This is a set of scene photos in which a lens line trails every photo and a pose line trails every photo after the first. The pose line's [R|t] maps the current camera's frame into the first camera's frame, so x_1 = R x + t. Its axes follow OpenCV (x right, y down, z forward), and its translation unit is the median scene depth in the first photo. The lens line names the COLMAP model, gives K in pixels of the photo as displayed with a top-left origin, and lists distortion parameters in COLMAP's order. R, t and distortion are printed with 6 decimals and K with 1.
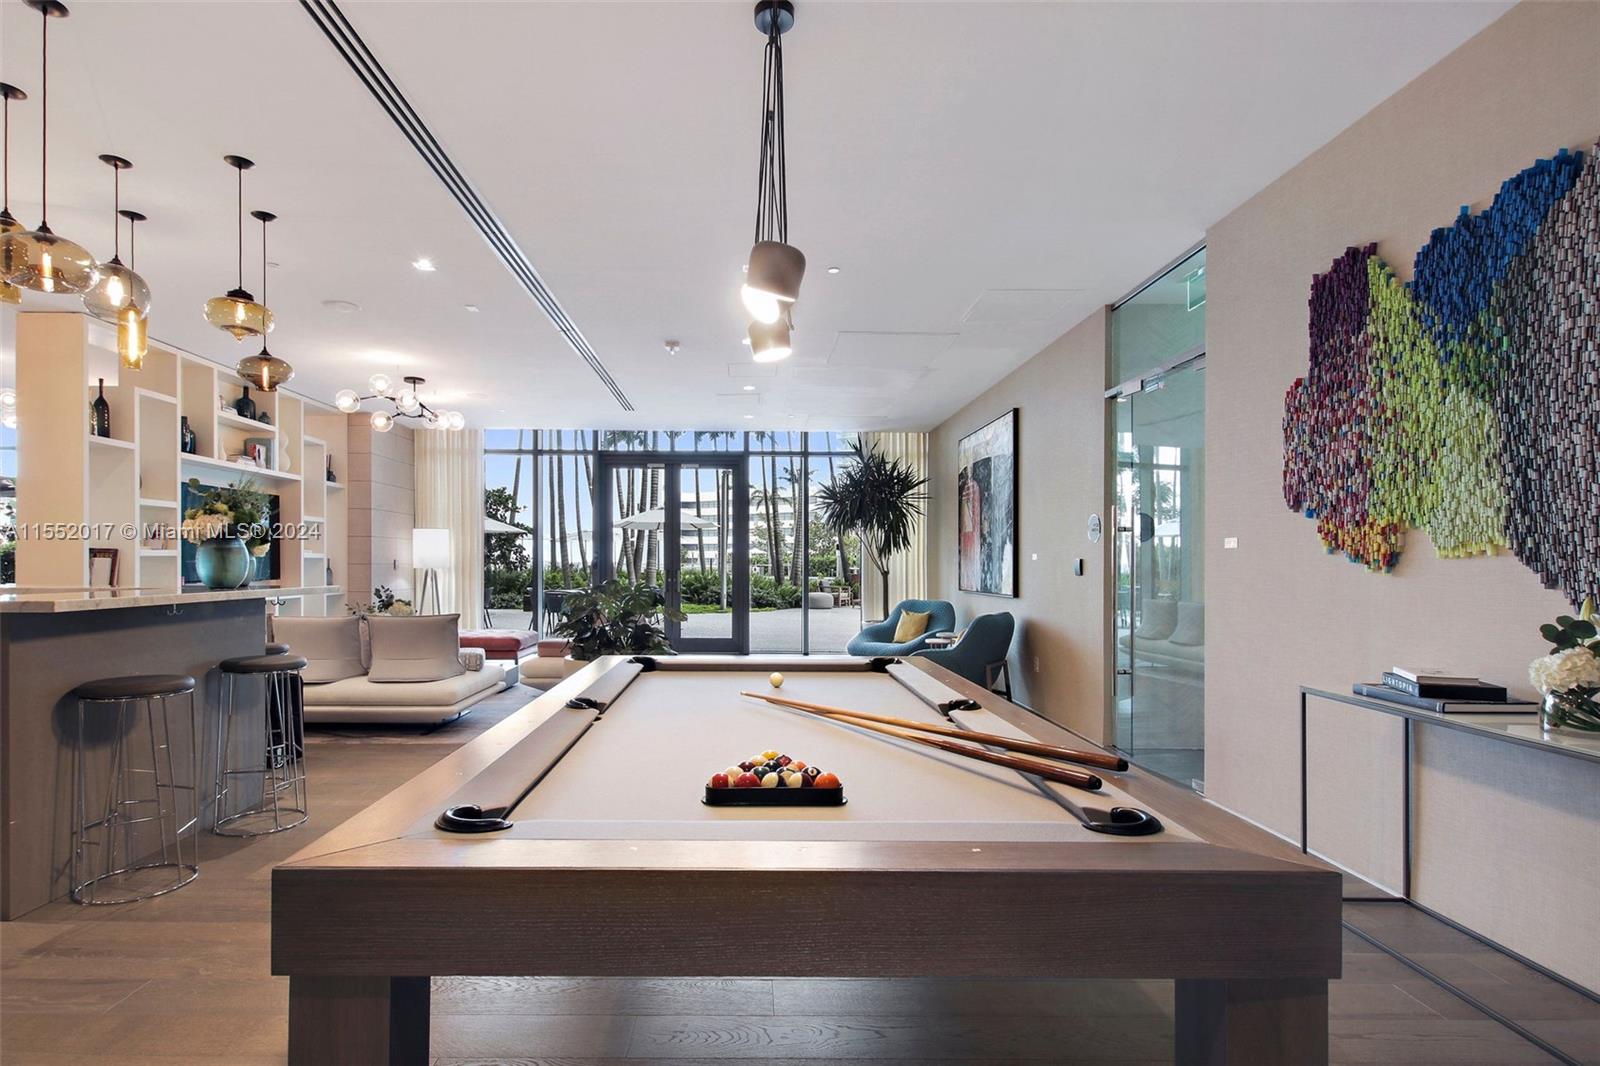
lens RADIAL K [[796.9, 0, 752.4], [0, 796.9, 563.6], [0, 0, 1]] dist [-0.003456, -0.000206]
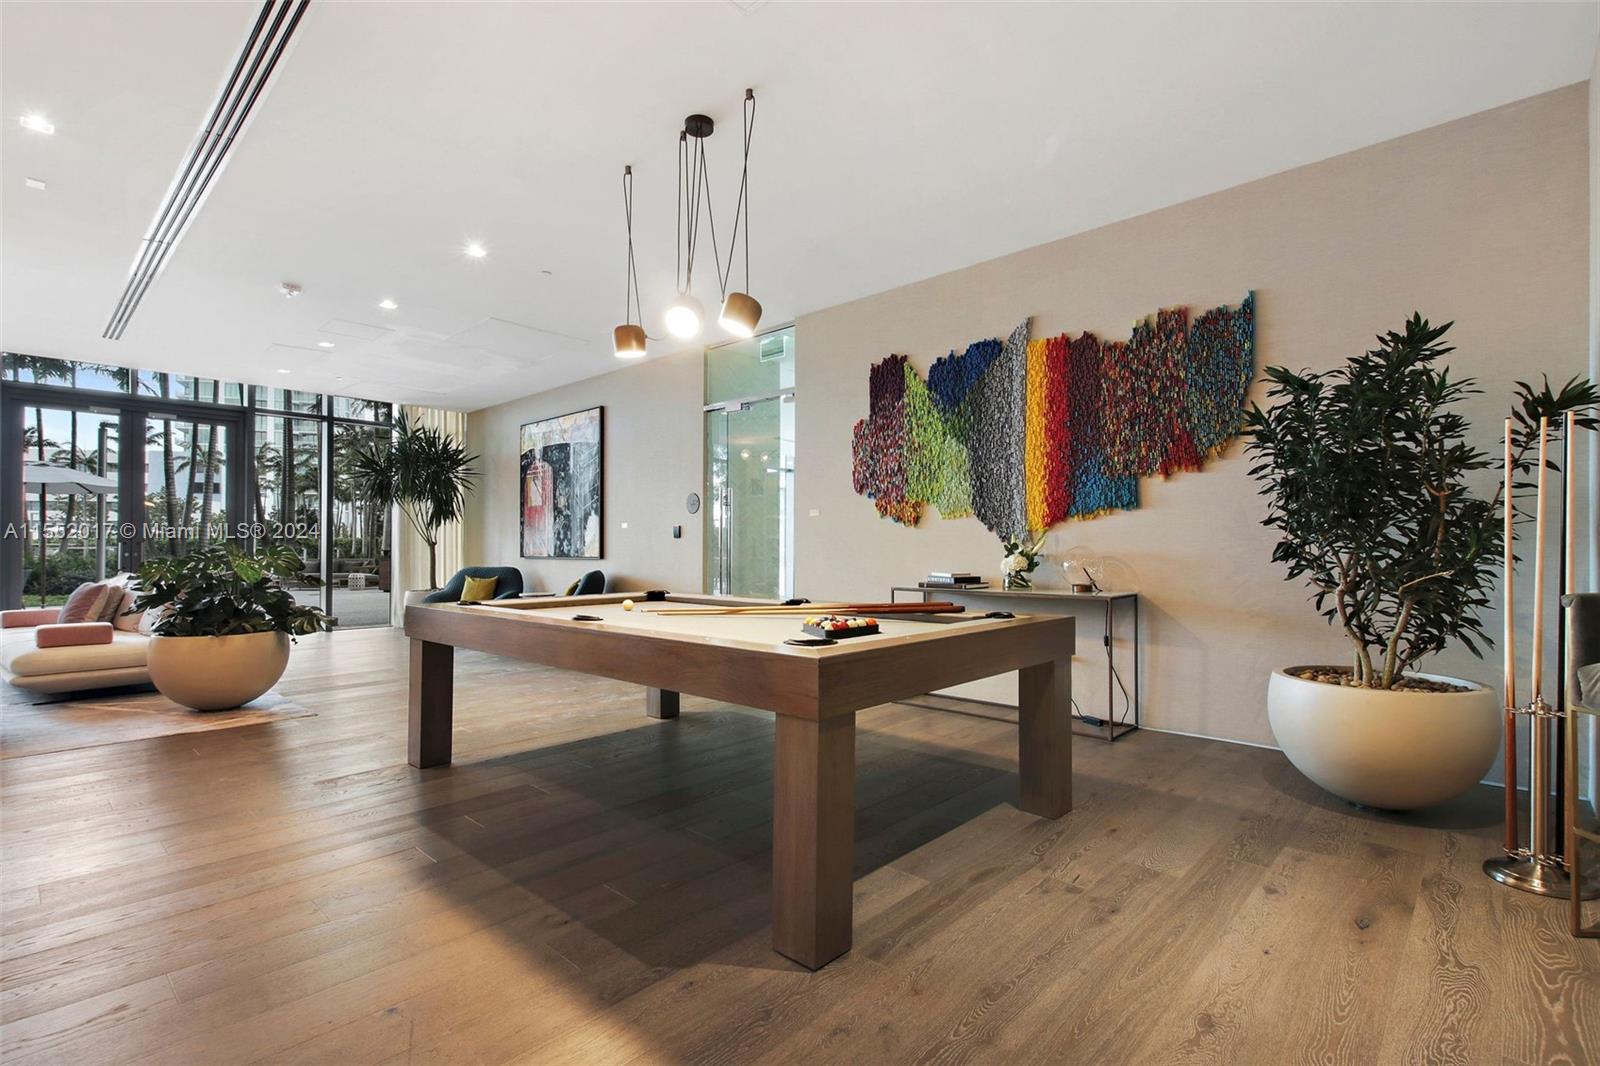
lens RADIAL K [[739.8, 0, 800.0], [0, 739.8, 534.5], [0, 0, 1]] dist [0.004177, -0.000504]
pose [[0.681617, 0.007989, 0.731666, -0.670171], [0.004231, 0.999881, -0.014860, 0.051872], [-0.731697, 0.013224, 0.681502, -0.022226]]
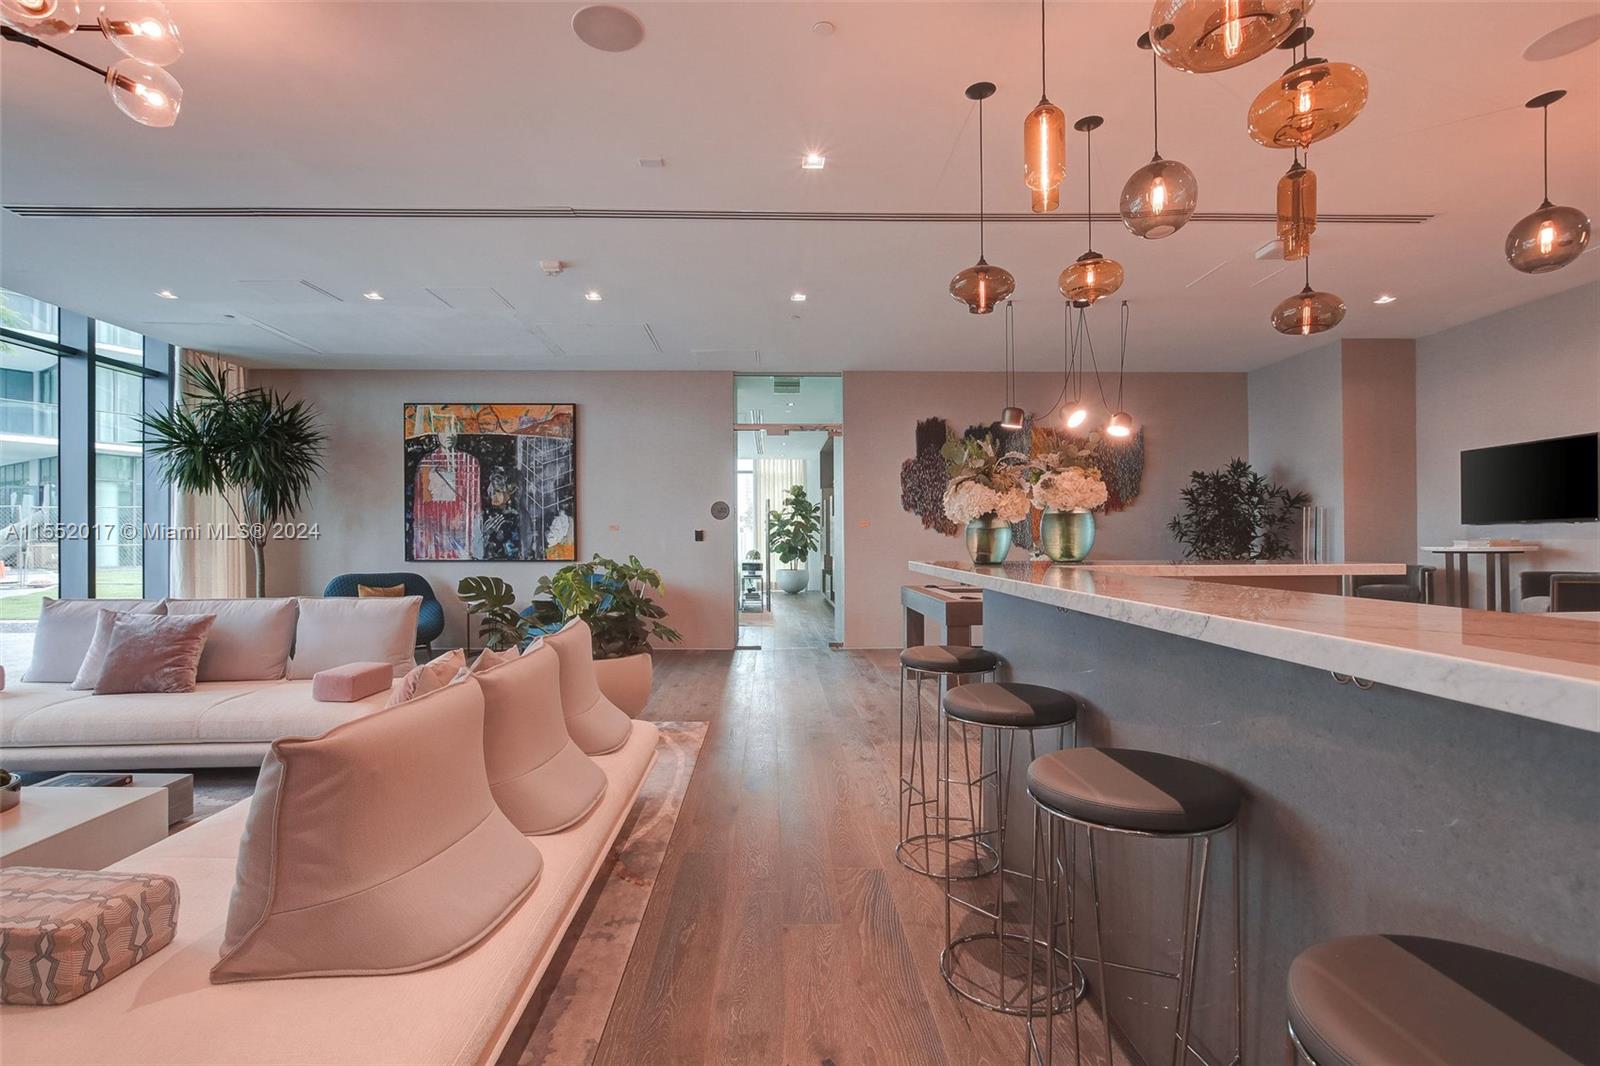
lens RADIAL K [[739.8, 0, 803.5], [0, 739.8, 532.8], [0, 0, 1]] dist [0.004177, -0.000504]
pose [[-0.035057, 0.001131, 0.999385, -1.785679], [-0.000271, 0.999999, -0.001141, 0.003131], [-0.999385, -0.000311, -0.035056, 1.547129]]
